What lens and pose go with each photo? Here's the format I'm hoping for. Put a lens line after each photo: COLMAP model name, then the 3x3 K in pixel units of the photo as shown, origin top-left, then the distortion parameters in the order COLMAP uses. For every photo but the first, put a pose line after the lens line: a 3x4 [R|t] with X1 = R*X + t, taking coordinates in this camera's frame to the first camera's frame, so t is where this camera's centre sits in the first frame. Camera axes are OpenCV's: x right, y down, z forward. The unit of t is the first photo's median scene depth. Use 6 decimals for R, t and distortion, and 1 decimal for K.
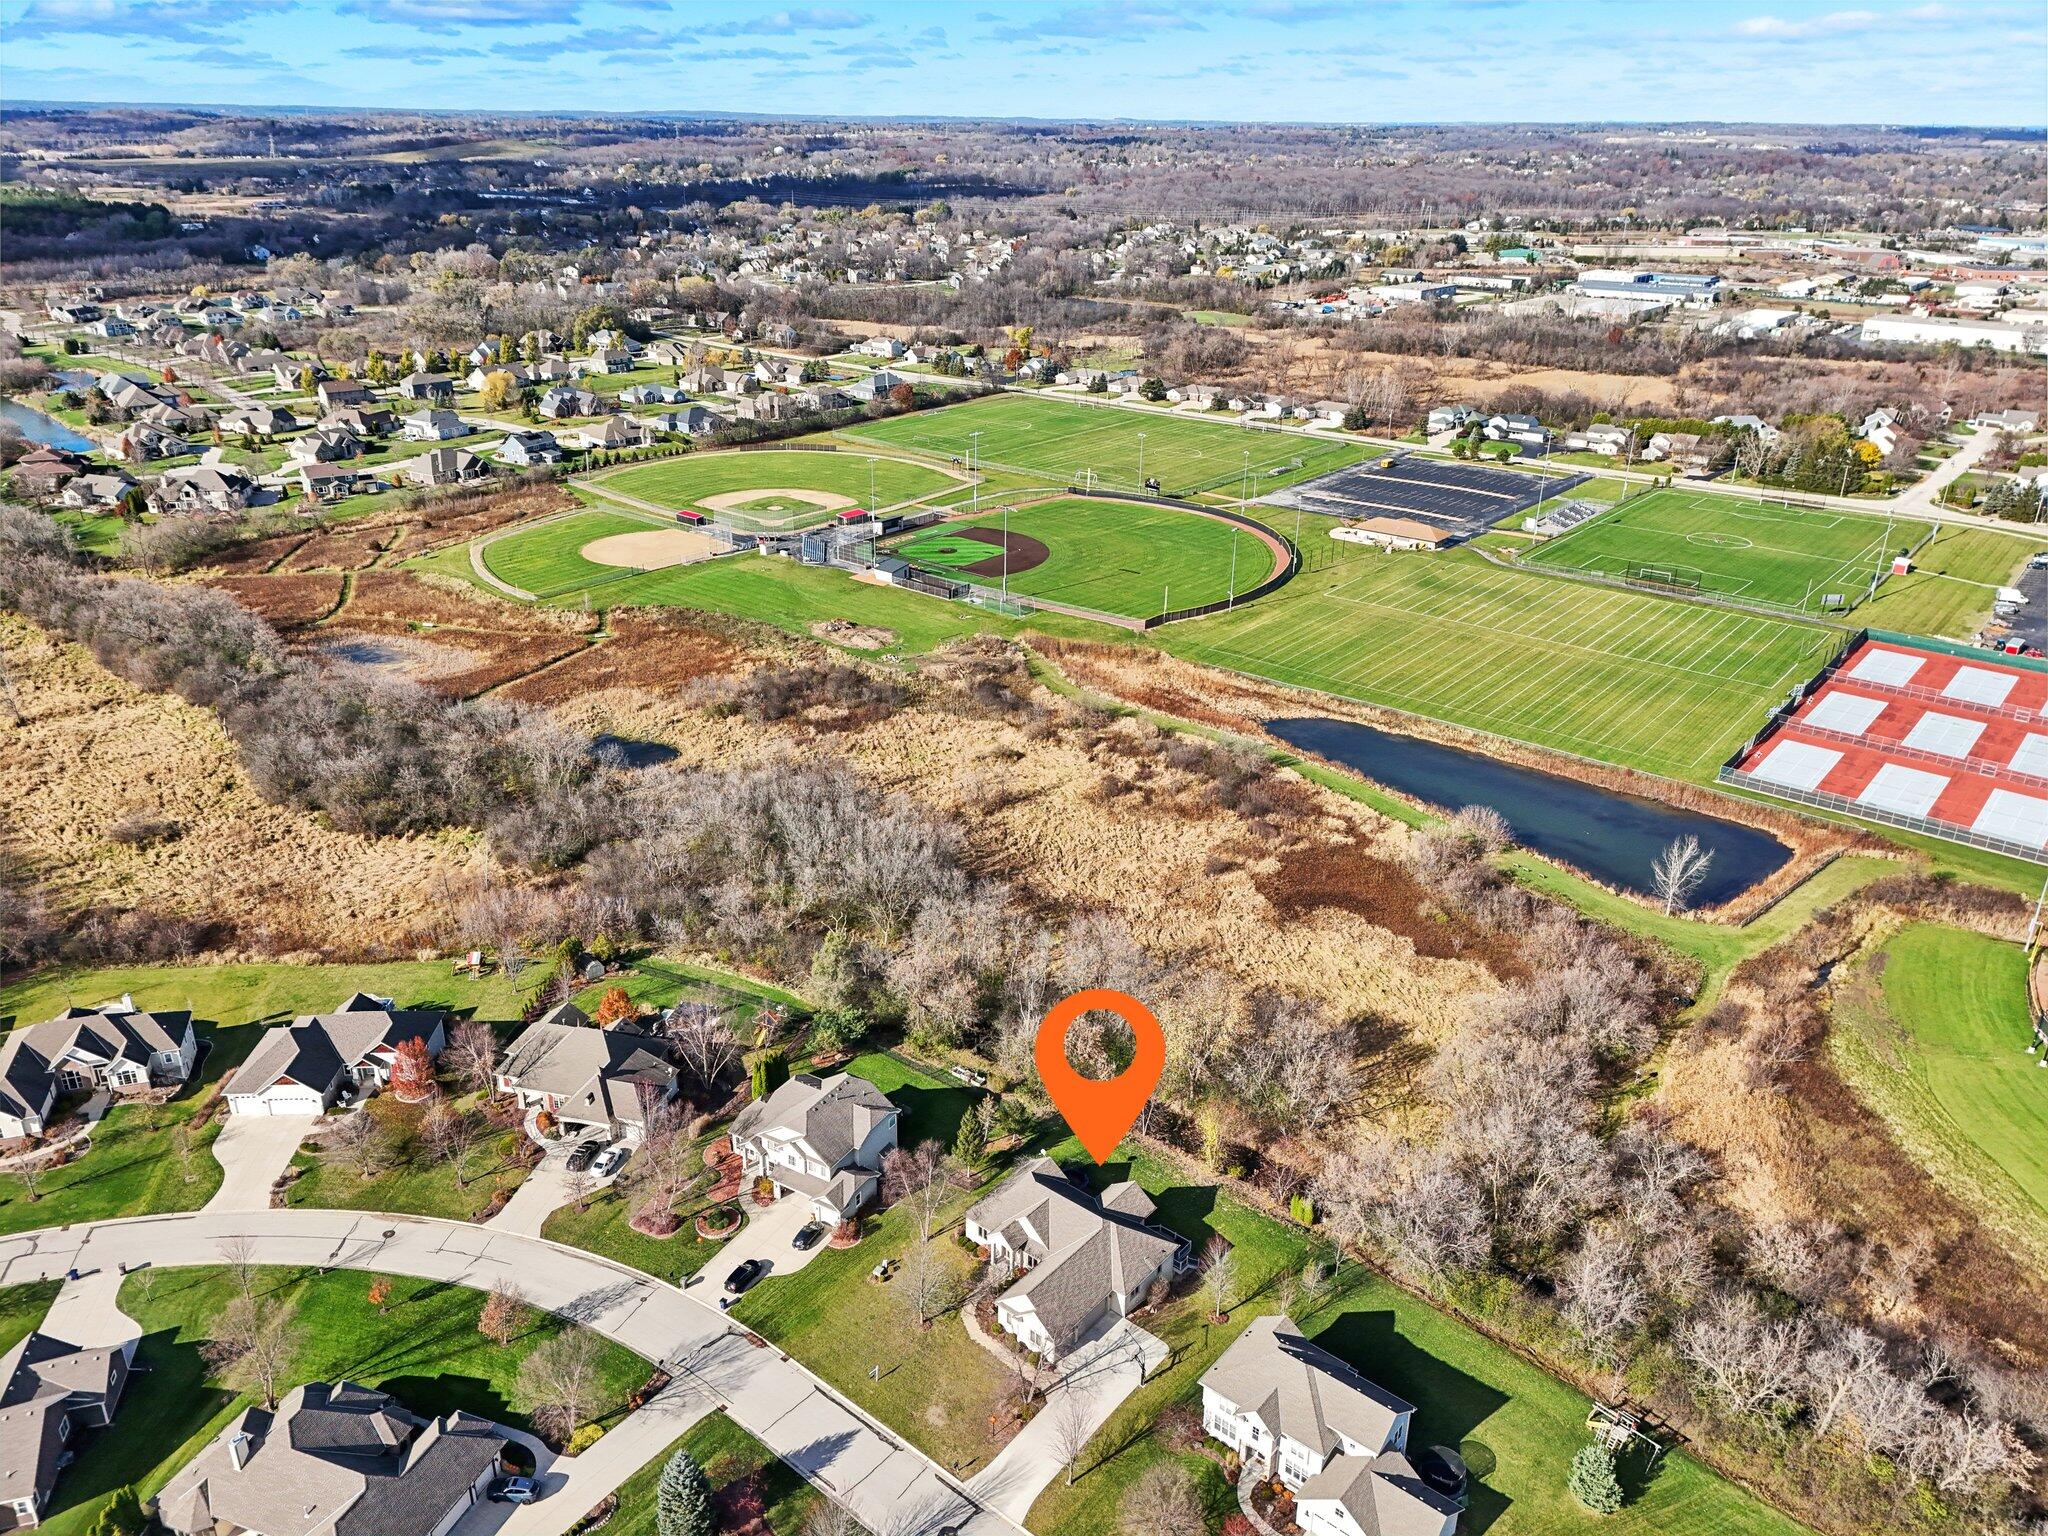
lens RADIAL K [[1493.2, 0, 1016.4], [0, 1493.2, 768.5], [0, 0, 1]] dist [0.085355, -0.086530]
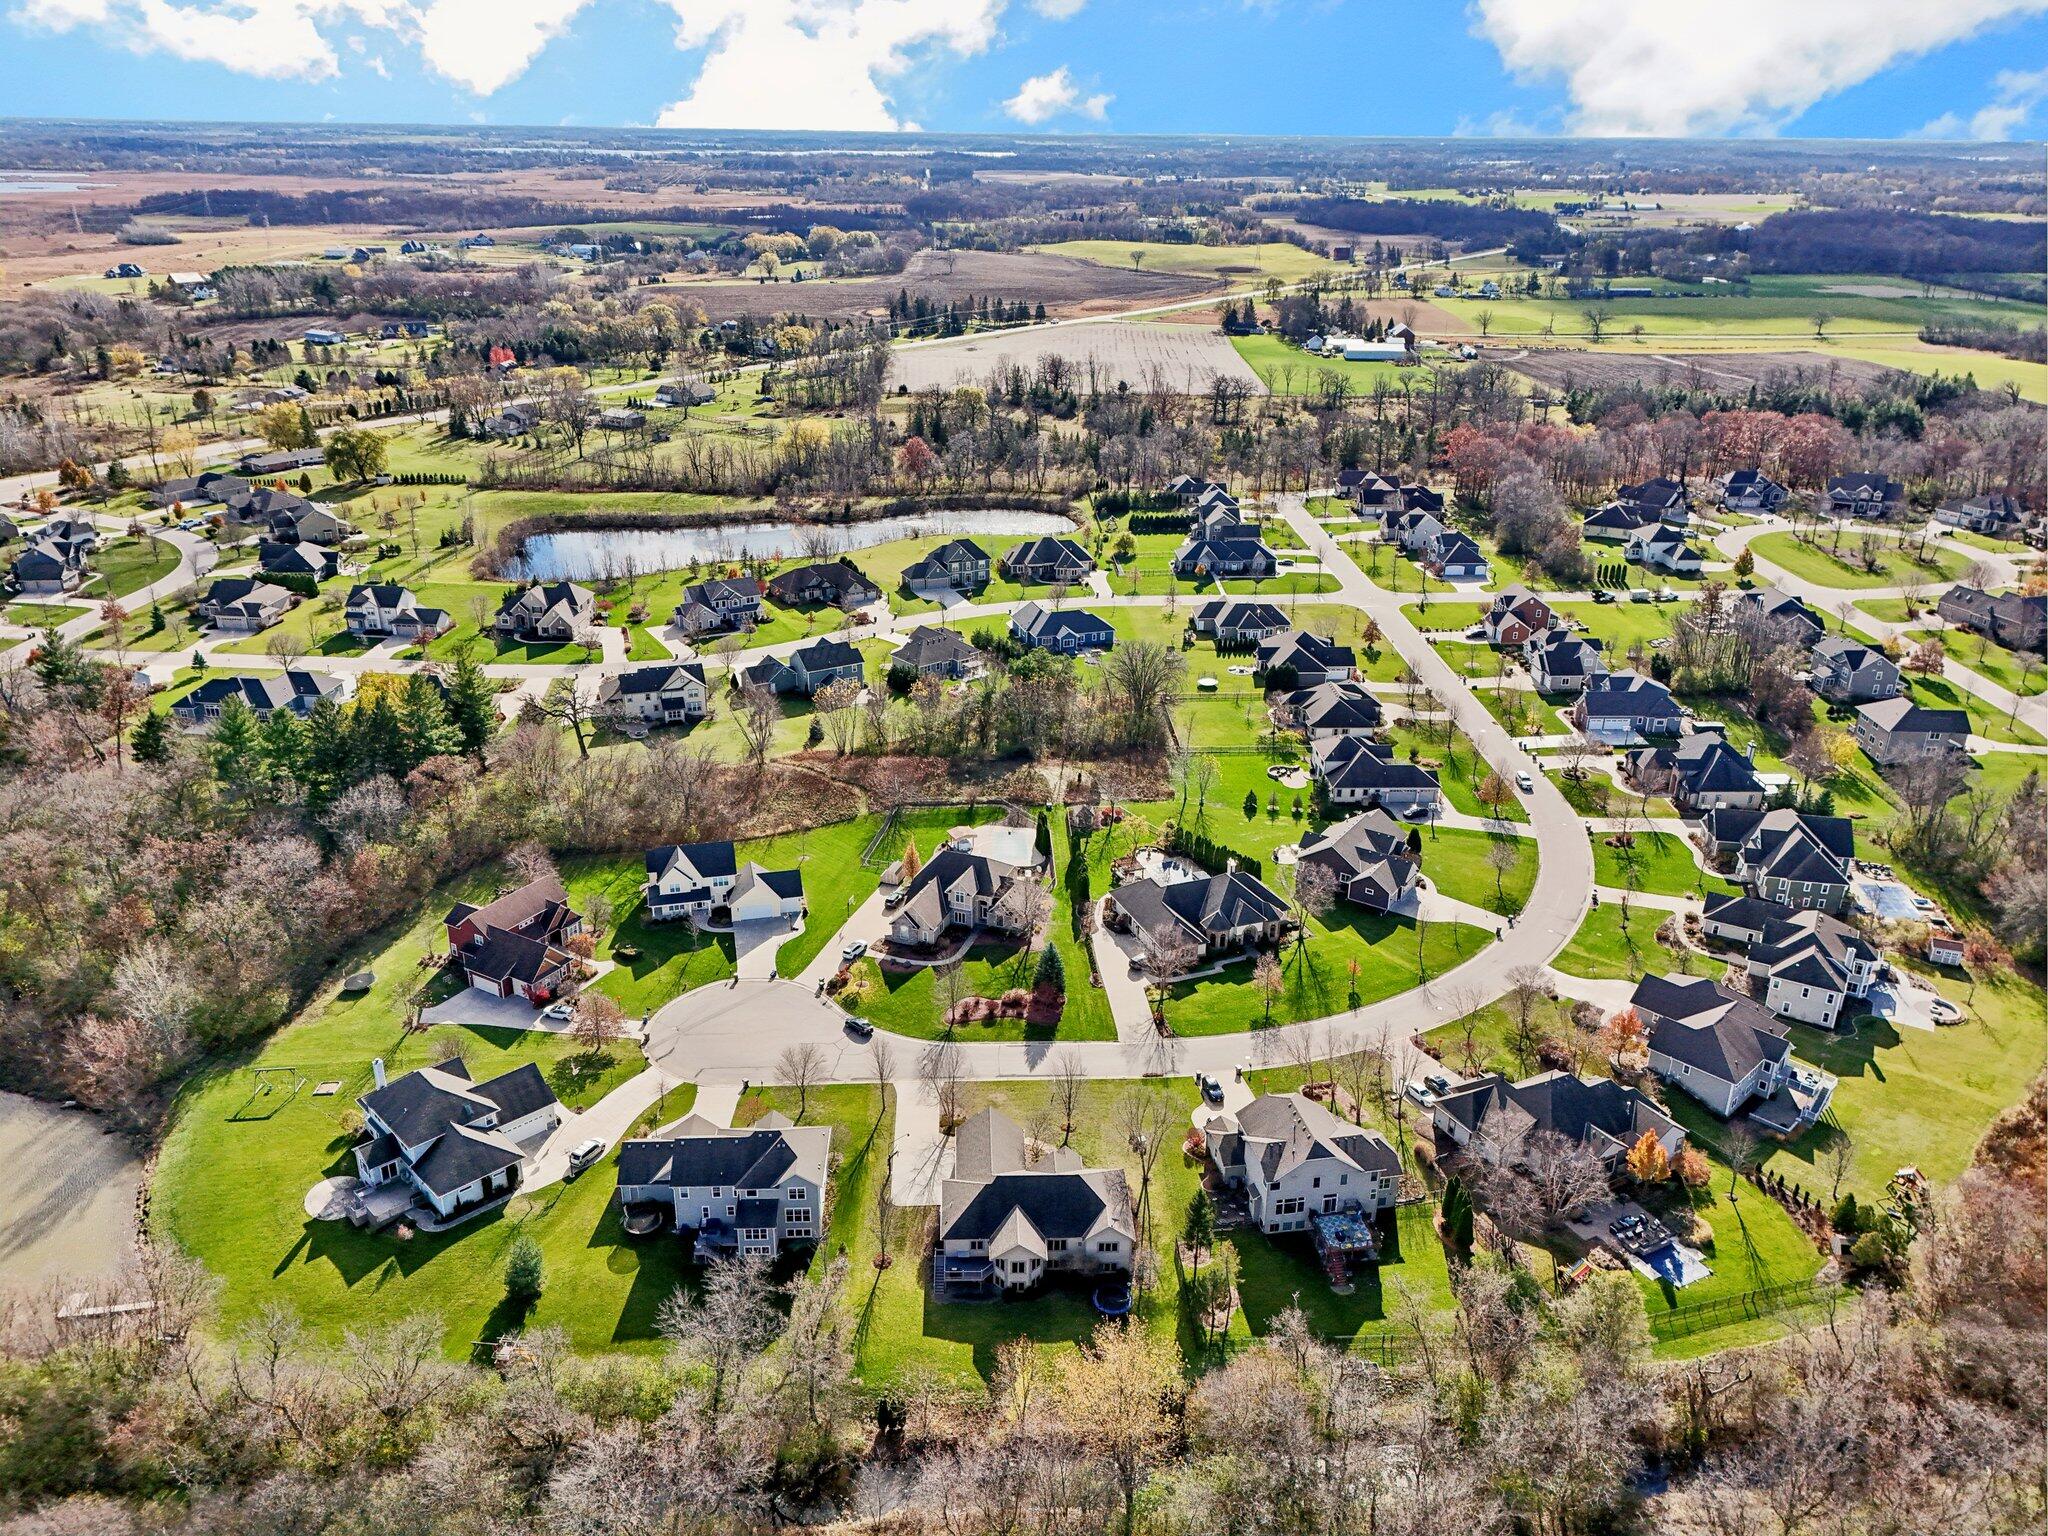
lens RADIAL K [[1493.2, 0, 1016.4], [0, 1493.2, 768.5], [0, 0, 1]] dist [0.085355, -0.086530]
pose [[-0.746570, 0.244333, -0.618817, 0.453901], [-0.281258, 0.727013, 0.626375, -0.411042], [0.602932, 0.641680, -0.474045, 0.960529]]
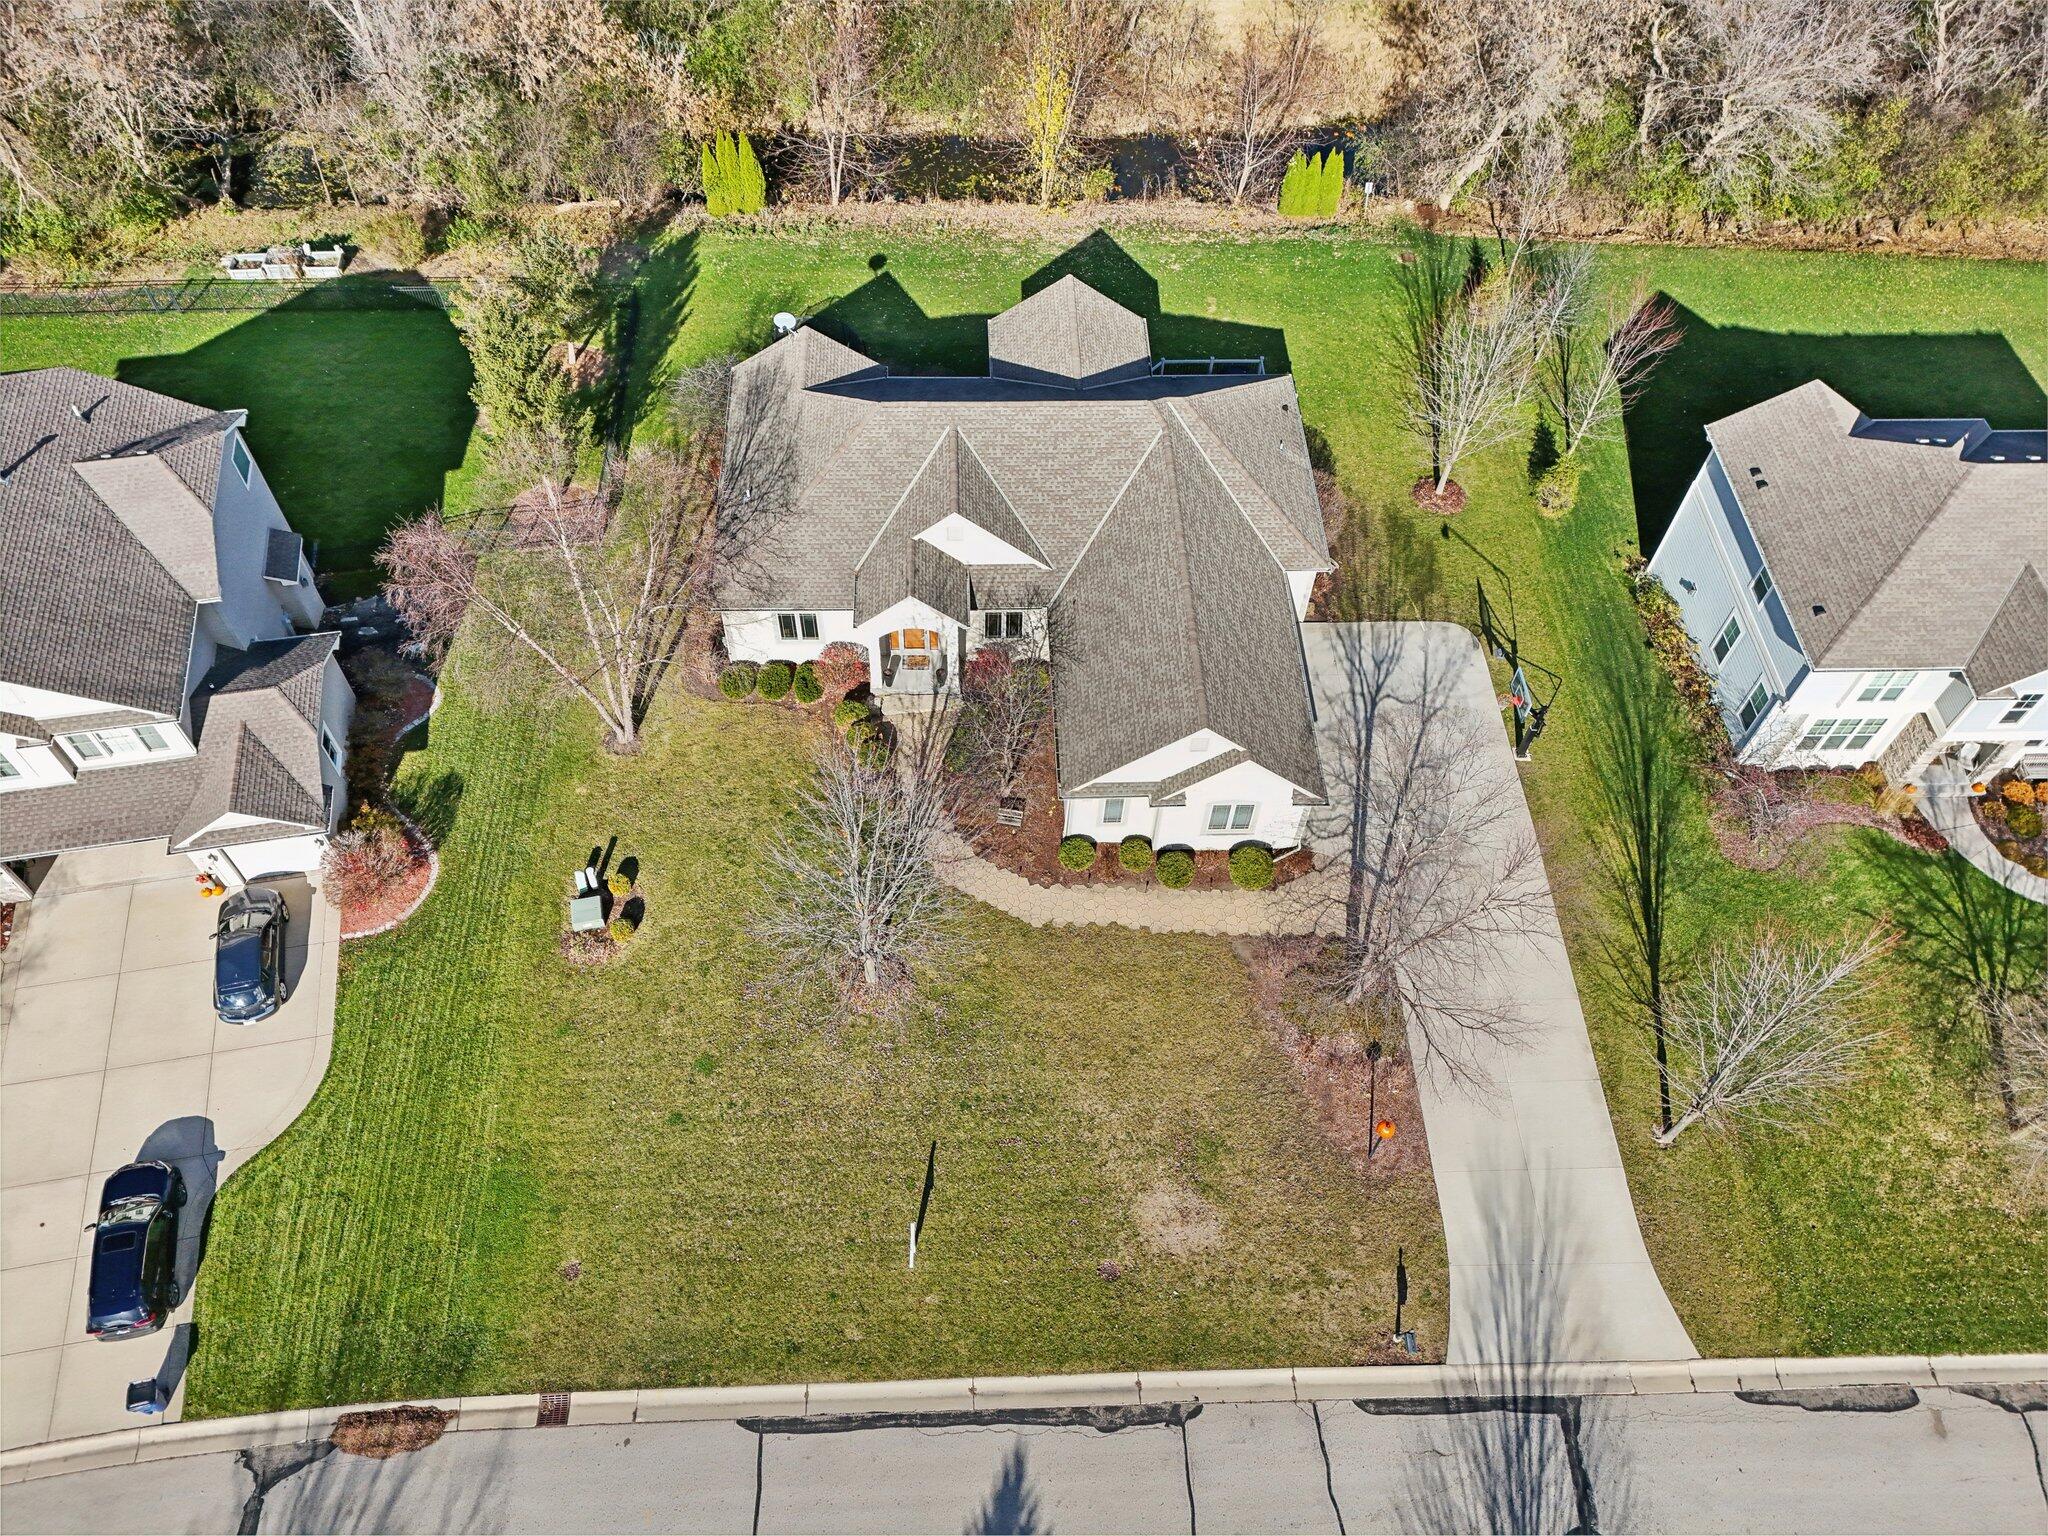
lens RADIAL K [[1493.2, 0, 1016.4], [0, 1493.2, 768.5], [0, 0, 1]] dist [0.085355, -0.086530]
pose [[0.746462, -0.537517, 0.392263, -0.094537], [0.248256, 0.771884, 0.585289, 0.120968], [-0.617384, -0.339514, 0.709624, 0.556905]]
